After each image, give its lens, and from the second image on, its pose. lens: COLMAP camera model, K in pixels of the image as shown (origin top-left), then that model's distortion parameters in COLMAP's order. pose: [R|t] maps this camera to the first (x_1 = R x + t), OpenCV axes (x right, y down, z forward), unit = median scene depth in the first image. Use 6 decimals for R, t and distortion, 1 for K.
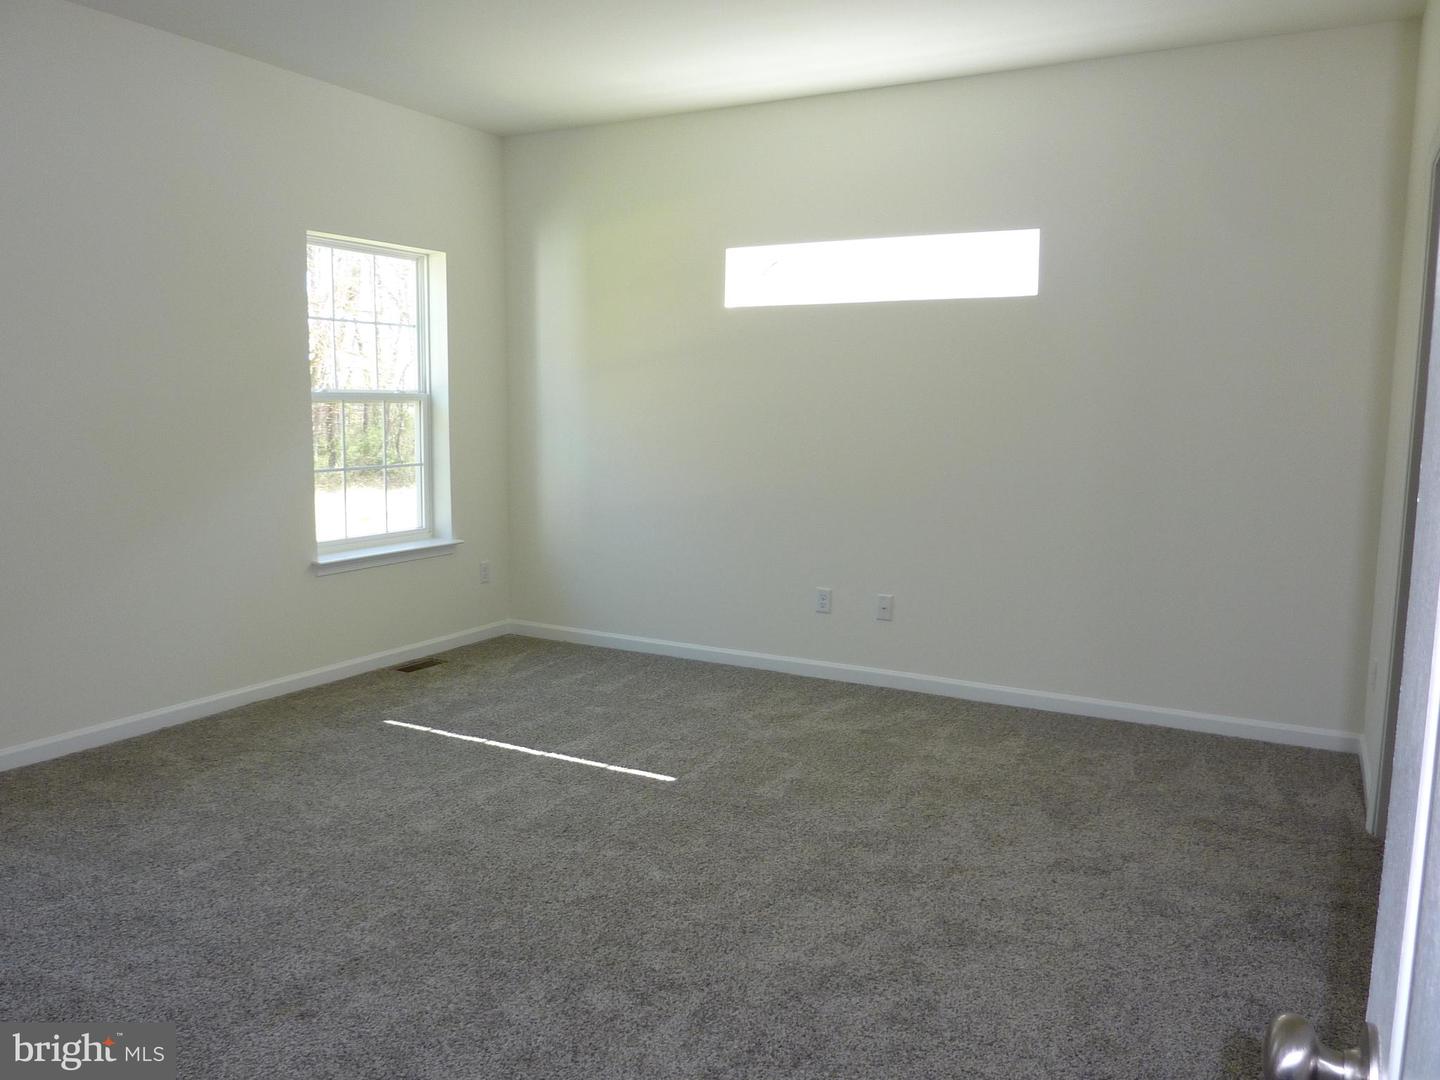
lens RADIAL K [[1101.3, 0, 720.0], [0, 1101.3, 540.0], [0, 0, 1]] dist [-0.021204, -0.003579]
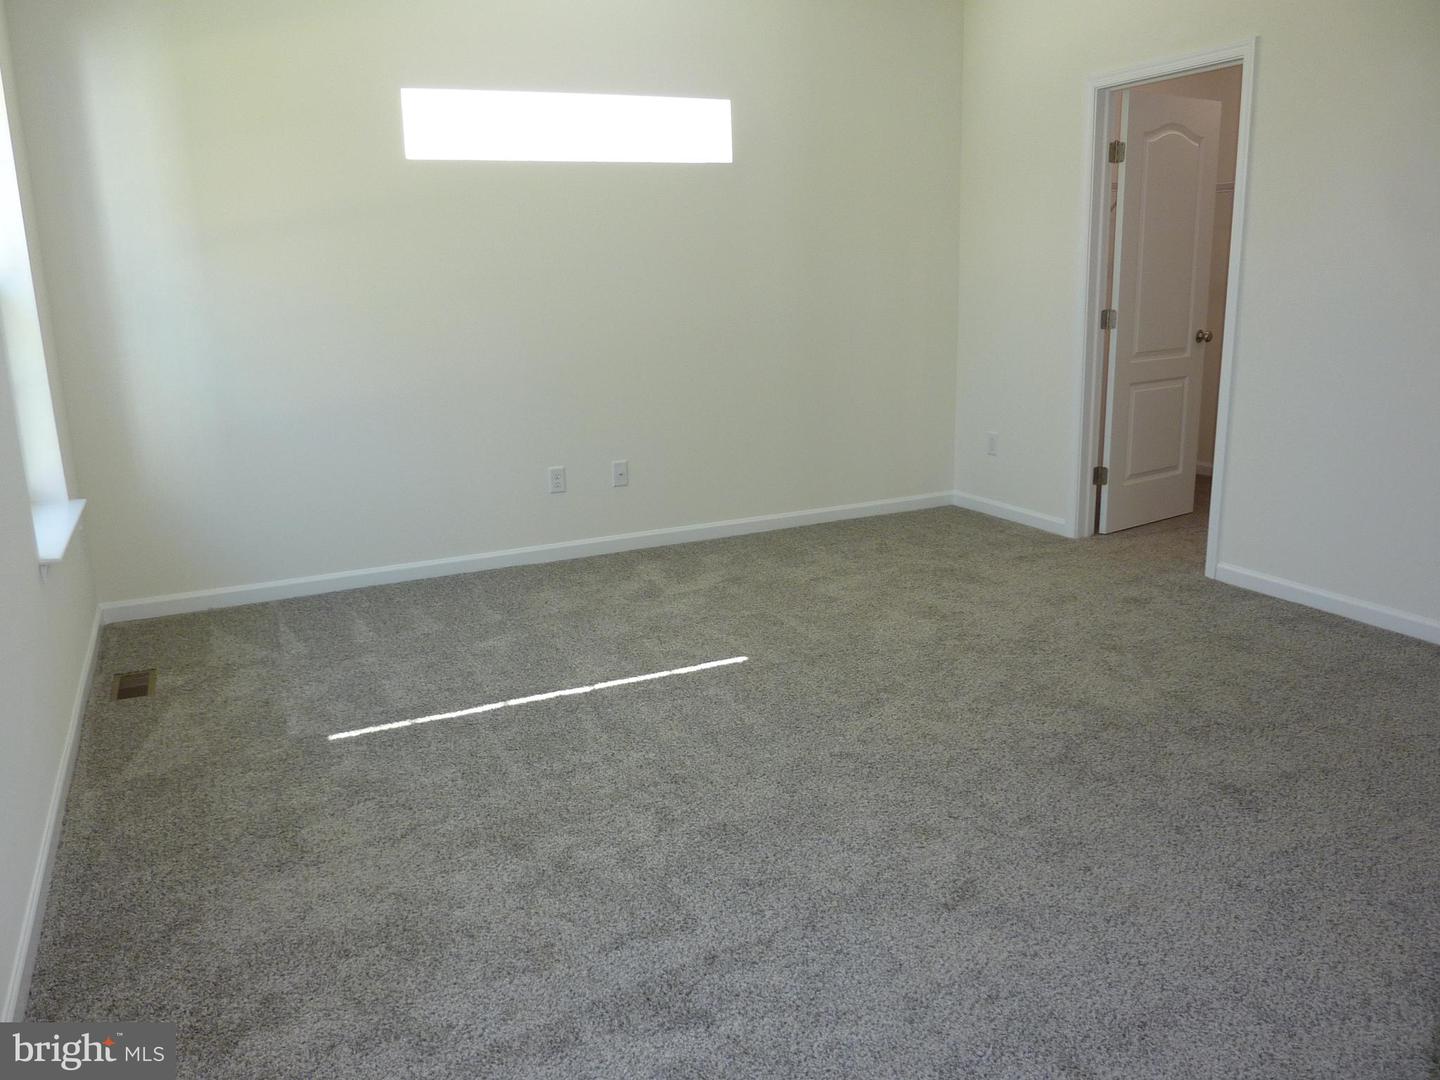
lens RADIAL K [[1101.3, 0, 720.0], [0, 1101.3, 540.0], [0, 0, 1]] dist [-0.021204, -0.003579]
pose [[0.584236, -0.226413, 0.779362, -0.664567], [0.133585, 0.974028, 0.182826, -0.057477], [-0.800514, -0.002702, 0.599308, 0.350821]]
